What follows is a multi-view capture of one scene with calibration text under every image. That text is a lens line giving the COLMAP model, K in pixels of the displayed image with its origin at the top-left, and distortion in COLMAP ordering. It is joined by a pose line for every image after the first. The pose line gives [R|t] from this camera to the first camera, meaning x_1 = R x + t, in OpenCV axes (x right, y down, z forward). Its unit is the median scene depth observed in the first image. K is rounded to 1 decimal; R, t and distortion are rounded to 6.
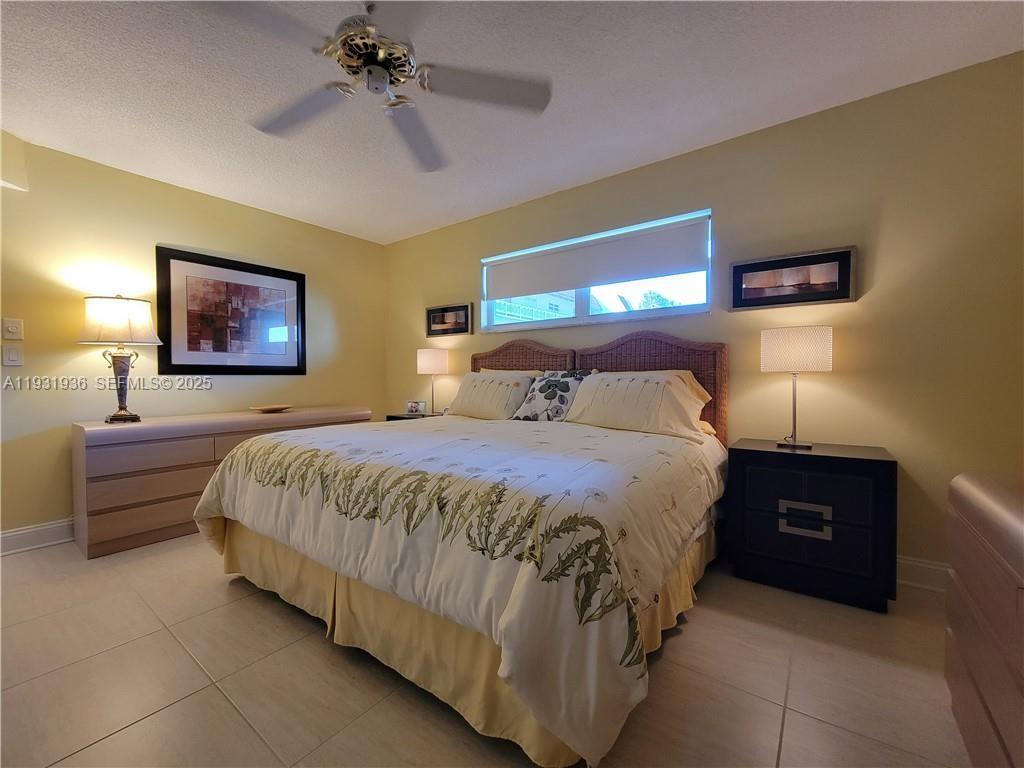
lens RADIAL K [[420.6, 0, 509.1], [0, 420.6, 383.6], [0, 0, 1]] dist [0.007476, -0.005417]
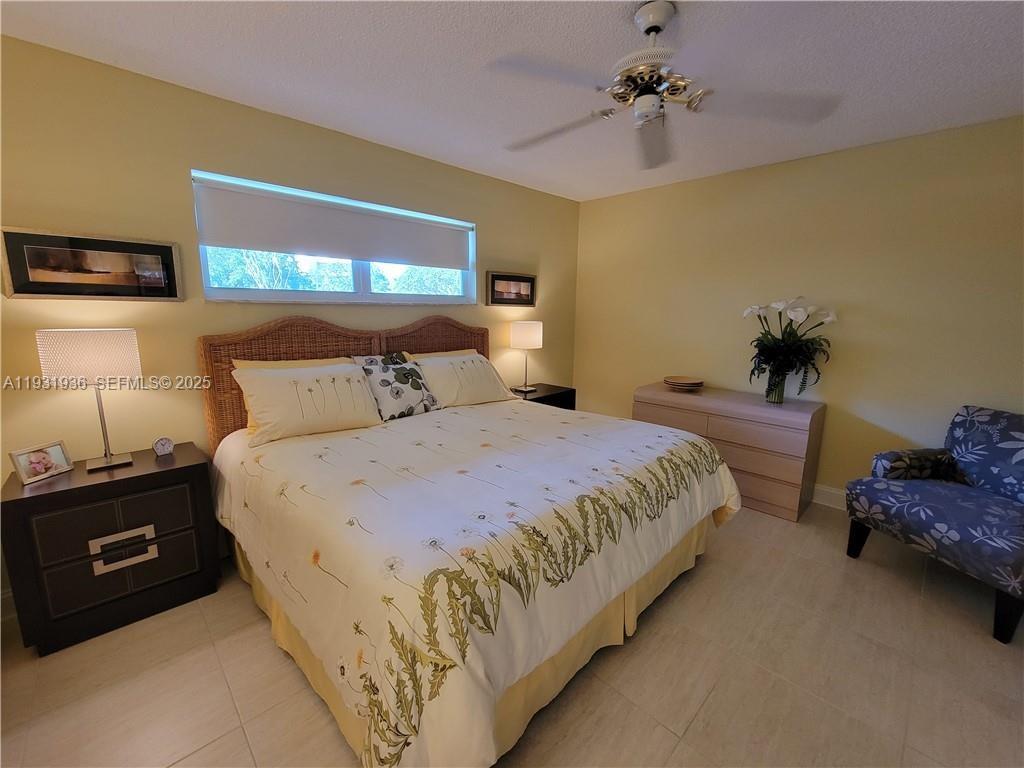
lens RADIAL K [[420.6, 0, 510.2], [0, 420.6, 383.3], [0, 0, 1]] dist [0.007476, -0.005417]
pose [[0.155470, -0.165557, 0.973869, -0.818924], [0.005897, 0.985994, 0.166677, -0.138530], [-0.987823, -0.020170, 0.154268, 0.652495]]
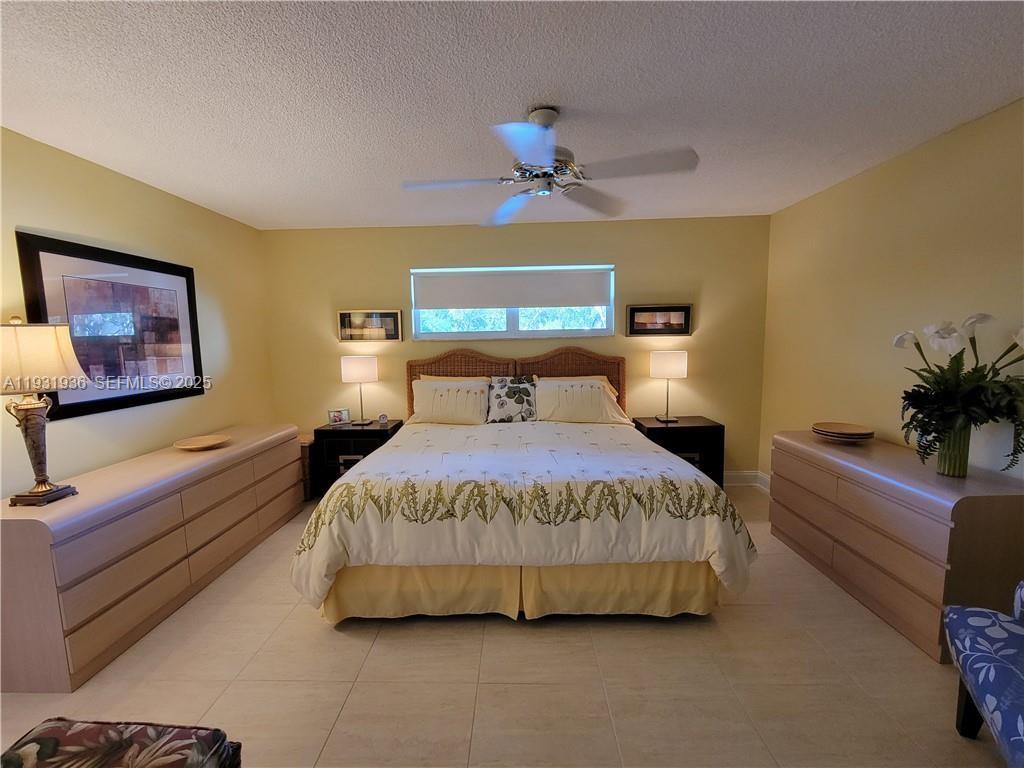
lens RADIAL K [[420.6, 0, 509.7], [0, 420.6, 383.8], [0, 0, 1]] dist [0.007476, -0.005417]
pose [[0.814218, -0.073712, 0.575861, -0.658534], [0.025171, 0.995456, 0.091833, -0.140464], [-0.580013, -0.060277, 0.812374, -0.000723]]
